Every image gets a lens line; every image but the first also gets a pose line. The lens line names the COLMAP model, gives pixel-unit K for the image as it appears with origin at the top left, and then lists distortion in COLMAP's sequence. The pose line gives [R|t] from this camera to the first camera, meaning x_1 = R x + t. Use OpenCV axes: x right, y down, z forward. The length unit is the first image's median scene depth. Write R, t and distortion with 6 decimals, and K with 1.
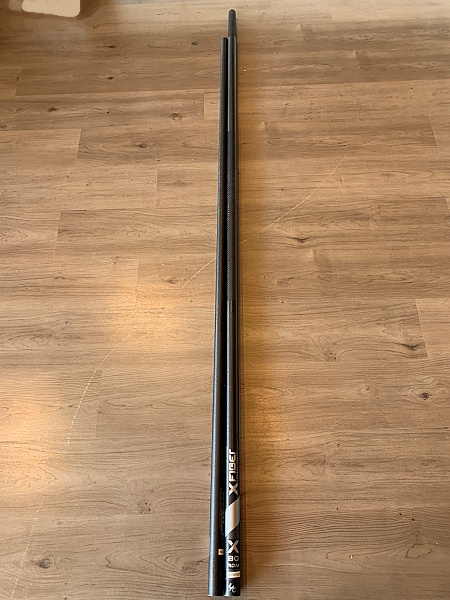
lens RADIAL K [[452.4, 0, 224.2], [0, 452.4, 300.6], [0, 0, 1]] dist [0.017714, -0.008843]
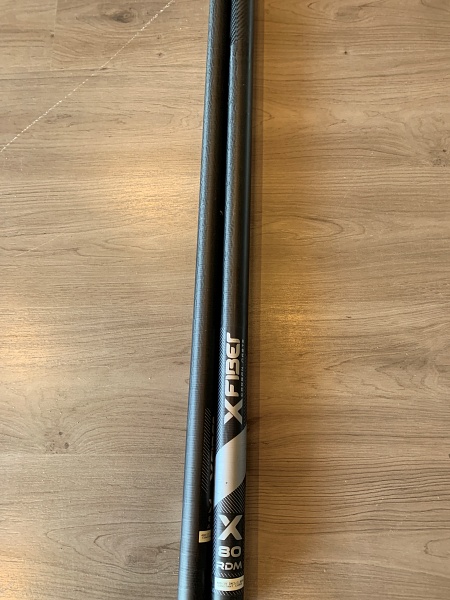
lens RADIAL K [[452.4, 0, 224.5], [0, 452.4, 308.3], [0, 0, 1]] dist [0.017714, -0.008843]
pose [[0.999166, 0.016538, -0.037333, 0.021460], [-0.008437, 0.978194, 0.207520, 0.170845], [0.039951, -0.207032, 0.977518, 0.452253]]
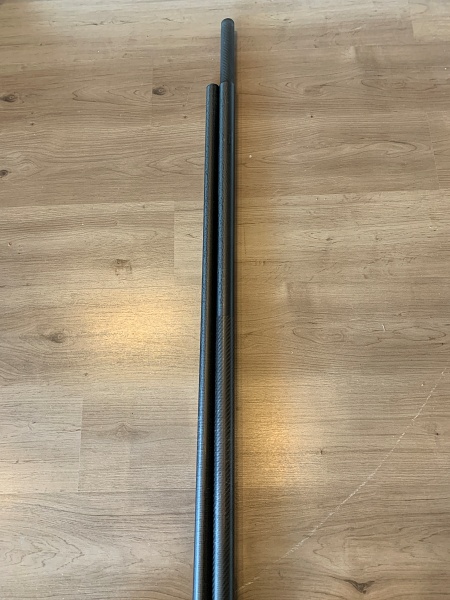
lens RADIAL K [[452.4, 0, 219.1], [0, 452.4, 302.7], [0, 0, 1]] dist [0.017714, -0.008843]
pose [[0.999841, -0.001613, -0.017785, 0.023399], [0.004691, 0.984654, 0.174456, -0.569963], [0.017231, -0.174512, 0.984504, 0.586257]]
